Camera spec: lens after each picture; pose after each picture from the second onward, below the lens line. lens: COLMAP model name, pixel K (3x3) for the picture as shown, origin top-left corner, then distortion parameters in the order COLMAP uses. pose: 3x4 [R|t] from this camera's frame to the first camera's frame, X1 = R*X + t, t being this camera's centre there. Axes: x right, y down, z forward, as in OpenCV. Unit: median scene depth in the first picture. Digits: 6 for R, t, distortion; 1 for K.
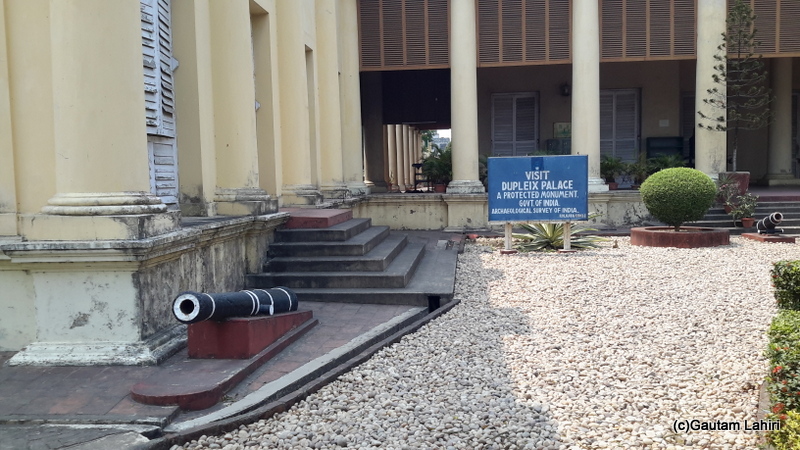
lens RADIAL K [[835.9, 0, 400.0], [0, 835.9, 223.0], [0, 0, 1]] dist [0.002218, 0.000000]
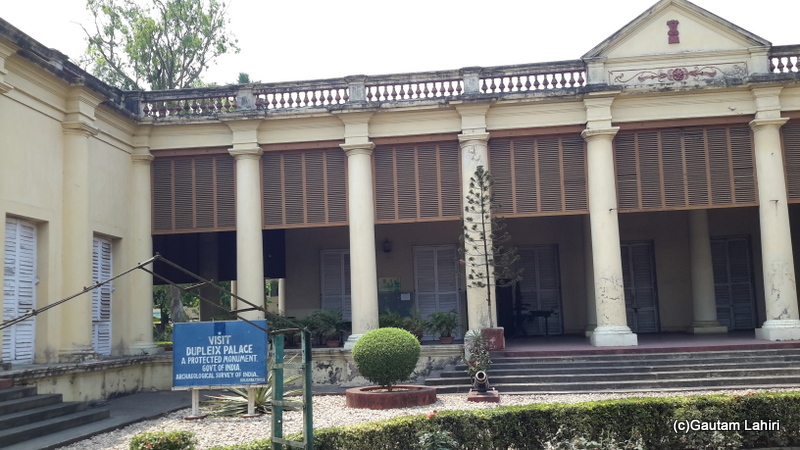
lens RADIAL K [[786.0, 0, 399.7], [0, 786.0, 228.1], [0, 0, 1]] dist [0.023895, 0.000000]
pose [[0.999698, -0.013116, 0.020791, 0.361683], [0.016523, 0.984730, -0.173305, -0.021513], [-0.018201, 0.173597, 0.984649, 0.034482]]
